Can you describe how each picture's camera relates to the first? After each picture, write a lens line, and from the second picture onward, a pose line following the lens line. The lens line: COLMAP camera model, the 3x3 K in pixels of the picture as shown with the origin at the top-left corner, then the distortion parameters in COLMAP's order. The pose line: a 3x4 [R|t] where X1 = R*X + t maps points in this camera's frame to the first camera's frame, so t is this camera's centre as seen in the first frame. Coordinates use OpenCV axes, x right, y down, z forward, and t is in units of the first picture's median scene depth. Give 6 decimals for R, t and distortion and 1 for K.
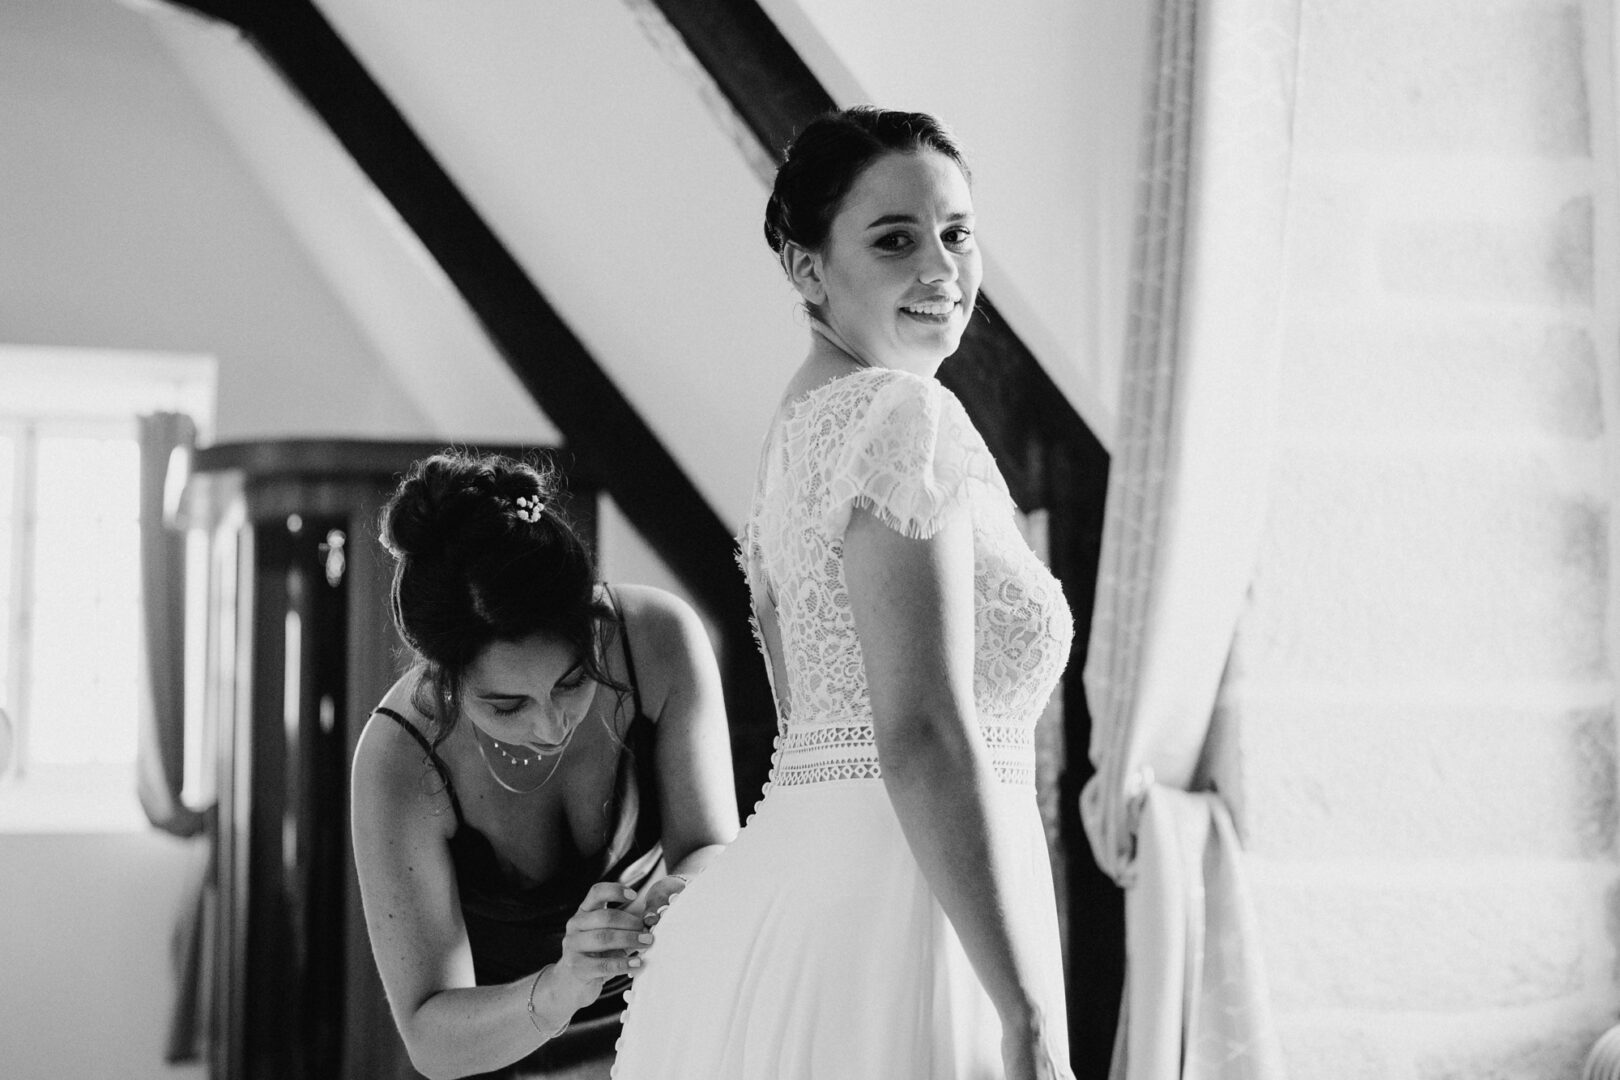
lens RADIAL K [[2378.0, 0, 810.0], [0, 2378.0, 540.0], [0, 0, 1]] dist [0.001904, 0.011371]
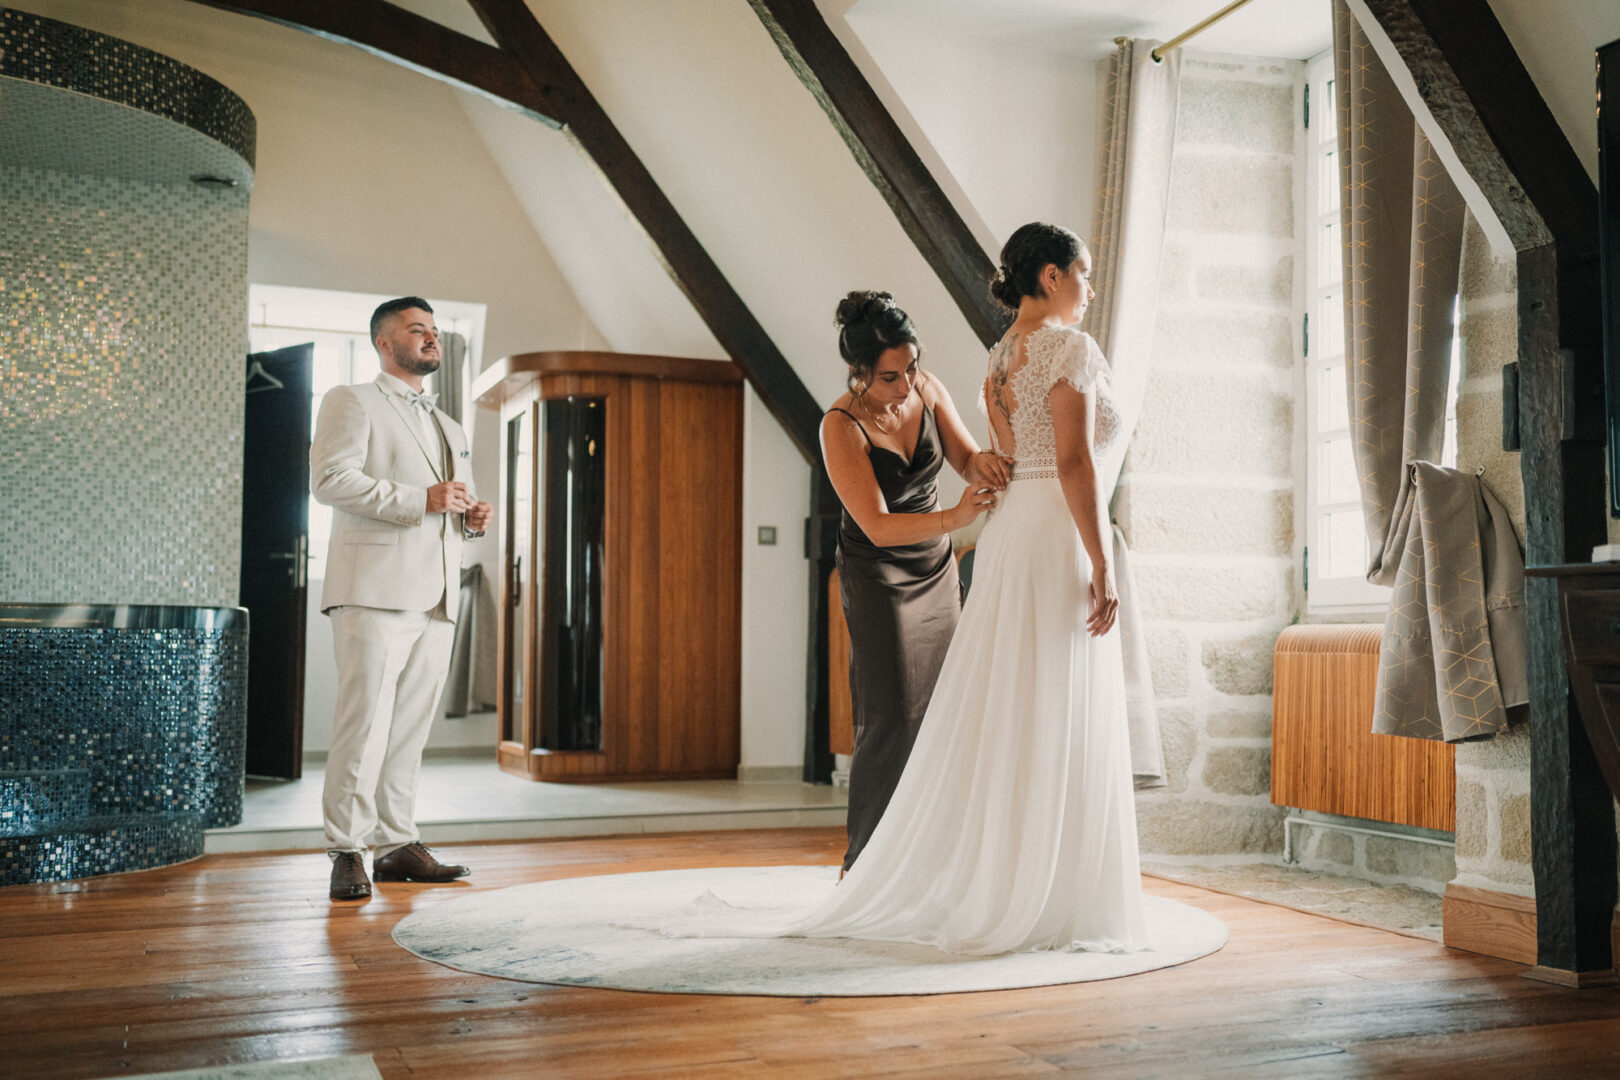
lens RADIAL K [[1688.2, 0, 869.1], [0, 1688.2, 563.9], [0, 0, 1]] dist [0.068227, -0.000759]
pose [[0.993308, 0.017879, 0.114106, -0.237499], [-0.025675, 0.997407, 0.067225, 0.043635], [-0.112609, -0.069705, 0.991191, -0.537318]]
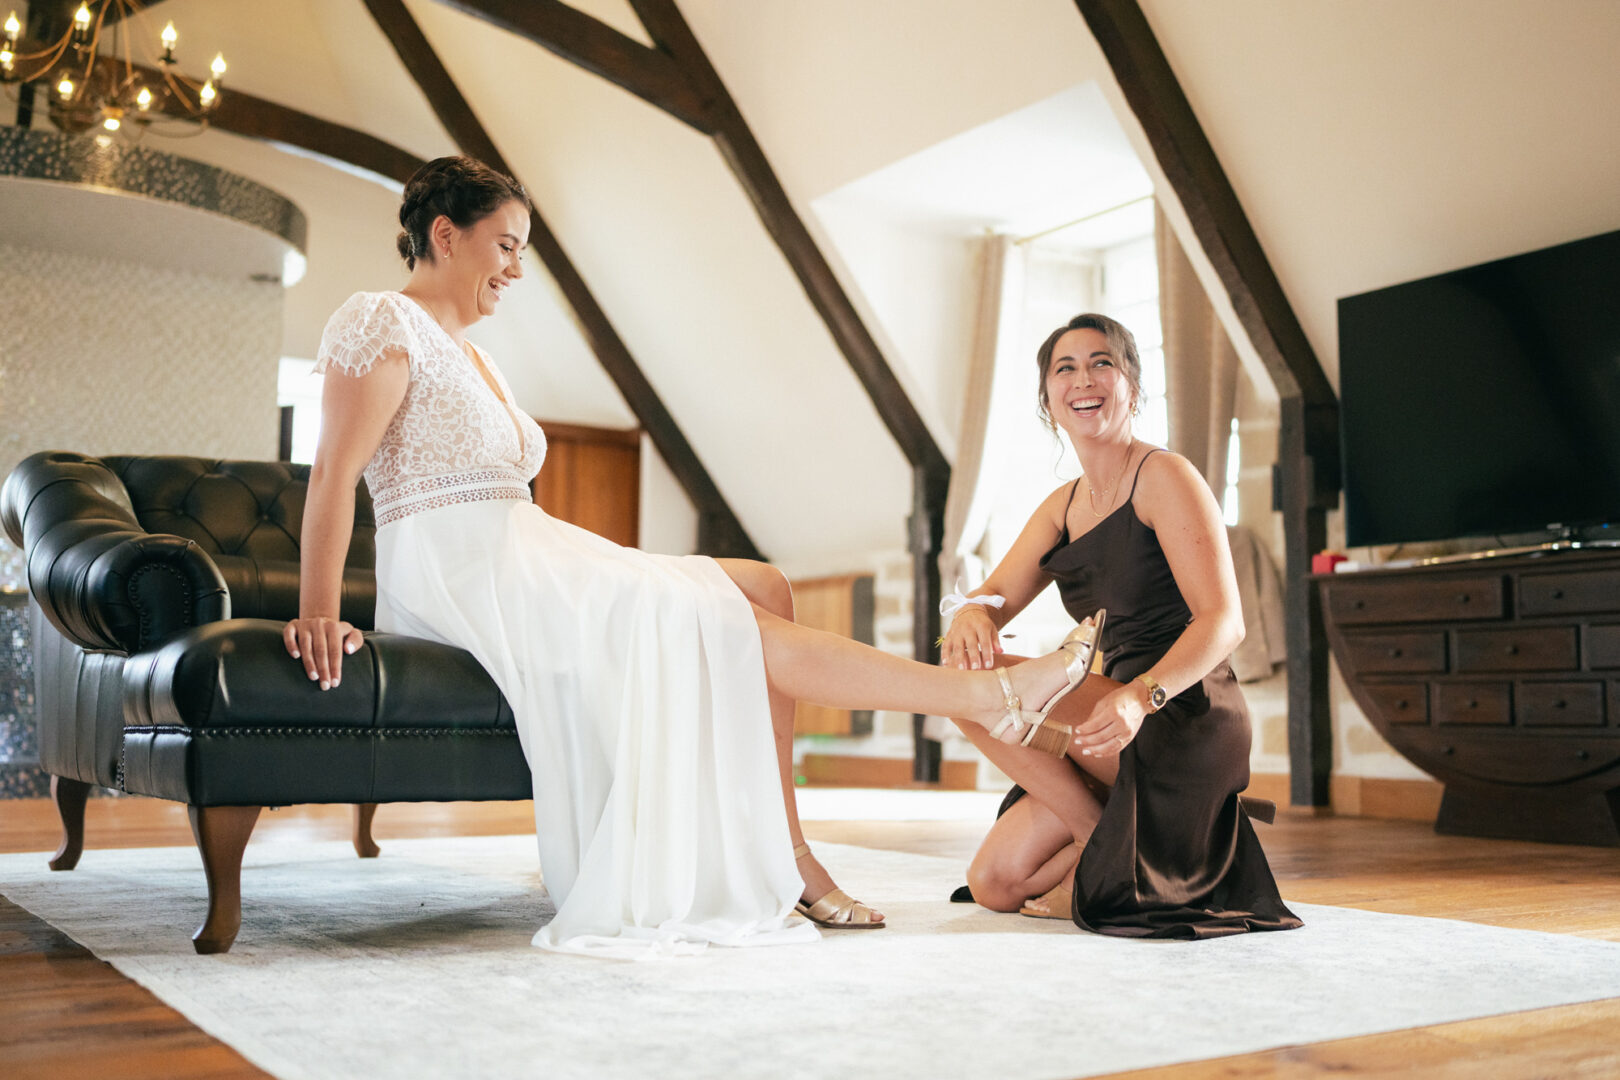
lens RADIAL K [[1667.4, 0, 806.8], [0, 1667.4, 575.8], [0, 0, 1]] dist [-0.007241, 0.003171]
pose [[0.951993, 0.041428, 0.303303, -0.740995], [-0.053927, 0.998001, 0.032947, 0.070529], [-0.301332, -0.047722, 0.952324, -1.083266]]
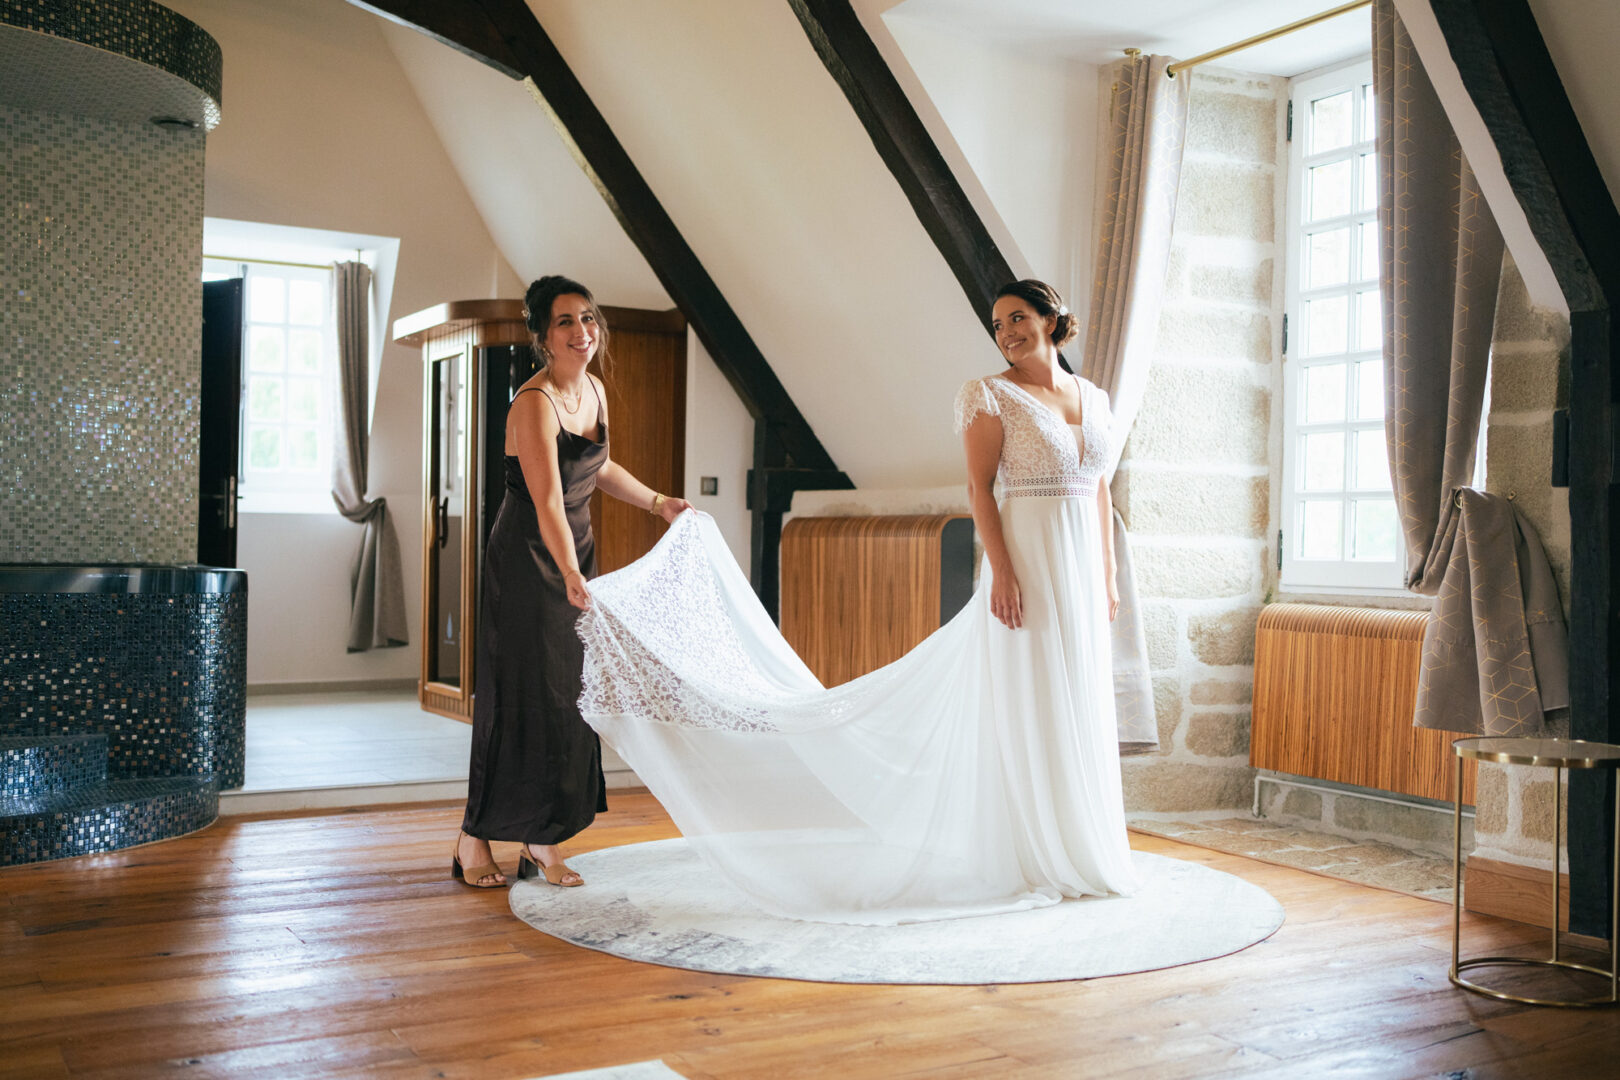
lens RADIAL K [[1694.7, 0, 861.4], [0, 1694.7, 553.8], [0, 0, 1]] dist [-0.029291, 0.123292]
pose [[0.965143, 0.022135, 0.260784, -0.512663], [-0.055370, 0.991132, 0.120795, -0.036800], [-0.255798, -0.131024, 0.957810, -0.556593]]
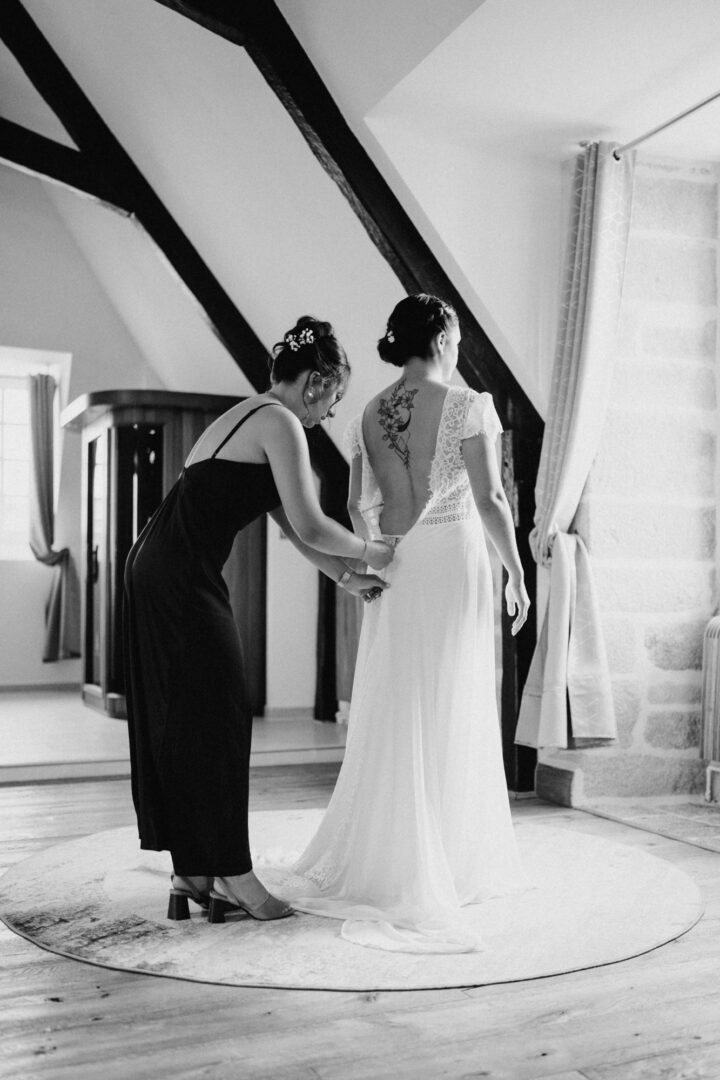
lens RADIAL K [[1129.8, 0, 369.3], [0, 1129.8, 574.3], [0, 0, 1]] dist [-0.029291, 0.123292]
pose [[0.988971, 0.016239, 0.147219, -0.262194], [-0.032021, 0.993906, 0.105476, 0.022233], [-0.144610, -0.109027, 0.983464, -0.259342]]
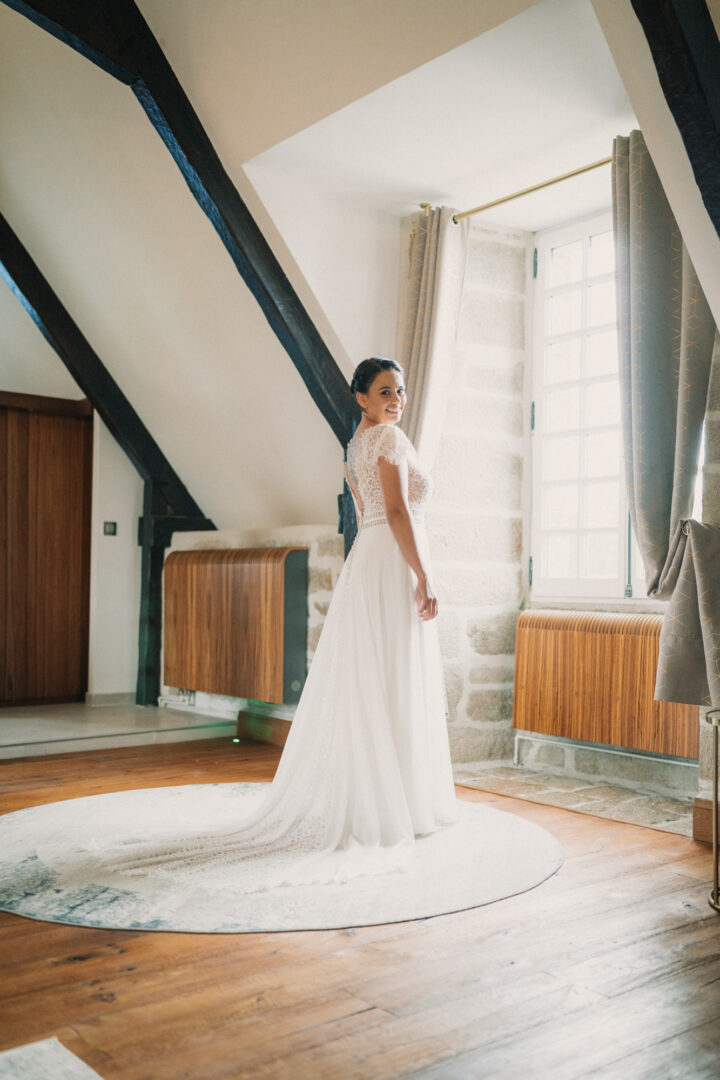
lens RADIAL K [[1071.9, 0, 363.5], [0, 1071.9, 553.1], [0, 0, 1]] dist [0.057625, 0.025226]
pose [[0.918990, 0.029469, 0.393179, -0.466333], [-0.067260, 0.994303, 0.082686, 0.009320], [-0.388502, -0.102432, 0.915737, -0.309297]]
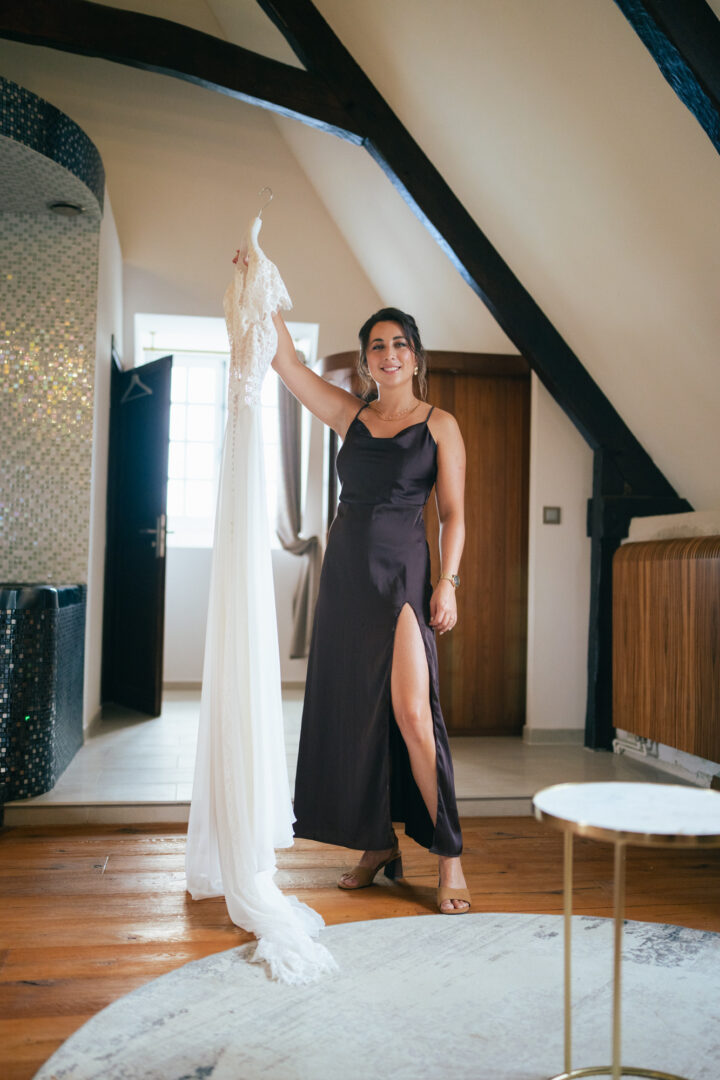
lens RADIAL K [[1032.2, 0, 360.0], [0, 1032.2, 540.0], [0, 0, 1]] dist [-0.017851, 0.088748]
pose [[0.992039, 0.023203, -0.123778, -0.205949], [-0.012511, 0.996176, 0.086472, 0.070753], [0.125311, -0.084235, 0.988535, 0.198320]]
